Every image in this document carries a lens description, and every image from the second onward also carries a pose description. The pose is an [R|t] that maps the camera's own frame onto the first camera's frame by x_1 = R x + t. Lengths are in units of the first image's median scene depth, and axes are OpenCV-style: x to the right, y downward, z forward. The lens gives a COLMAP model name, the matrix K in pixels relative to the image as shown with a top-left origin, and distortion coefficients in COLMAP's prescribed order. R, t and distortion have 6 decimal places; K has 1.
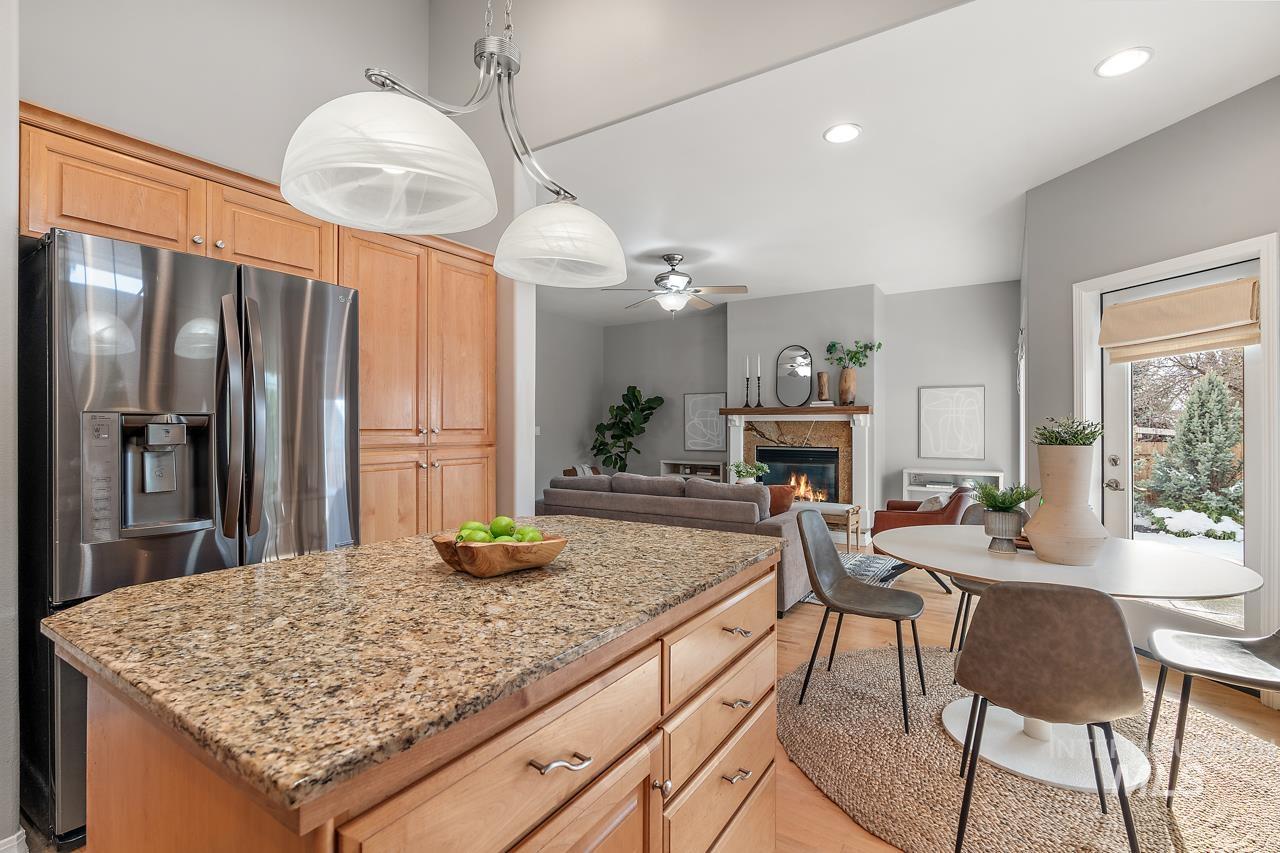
lens RADIAL K [[588.1, 0, 640.6], [0, 588.1, 425.9], [0, 0, 1]] dist [-0.002588, -0.000093]
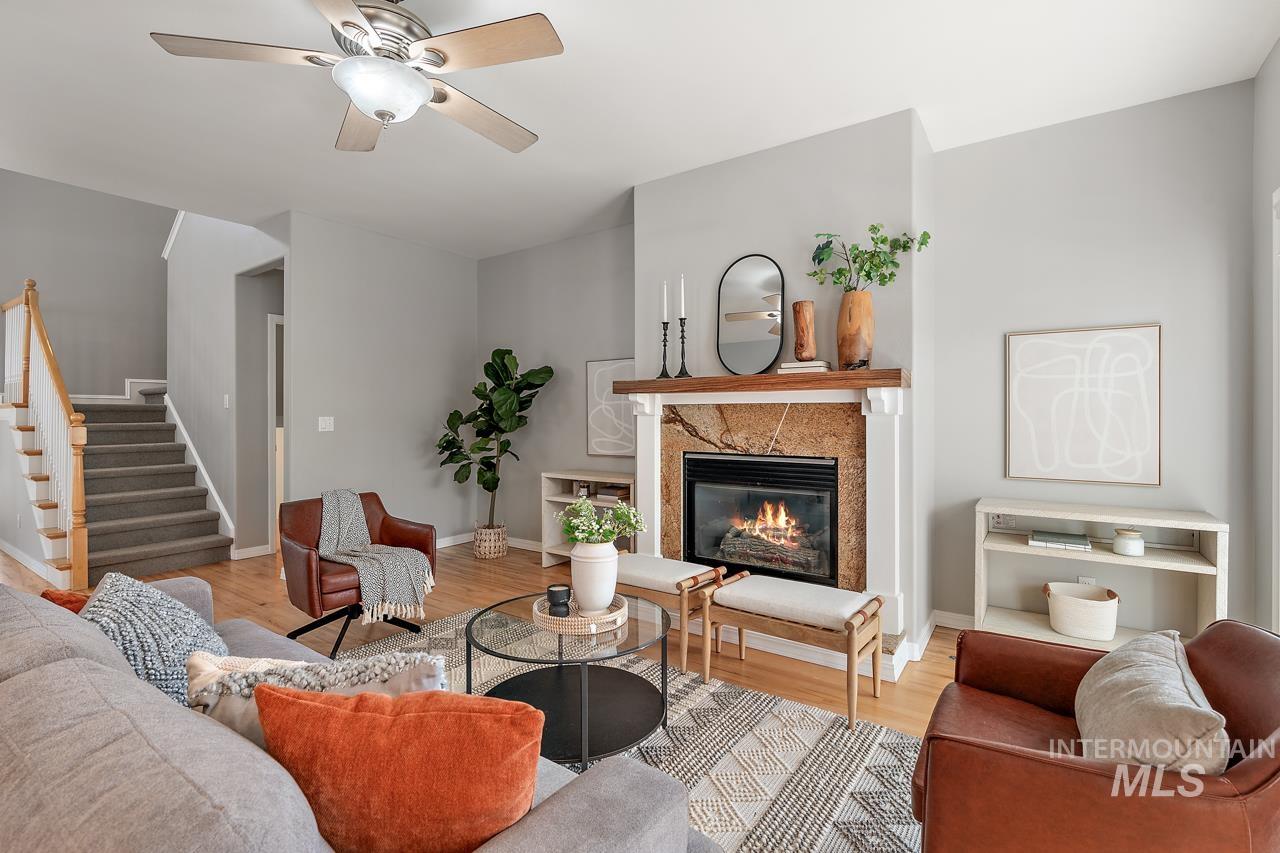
lens RADIAL K [[588.1, 0, 640.4], [0, 588.1, 421.4], [0, 0, 1]] dist [-0.002588, -0.000093]
pose [[0.998882, -0.001239, -0.047265, 0.190297], [0.001592, 0.999971, 0.007439, 0.002864], [0.047254, -0.007506, 0.998855, 0.490259]]
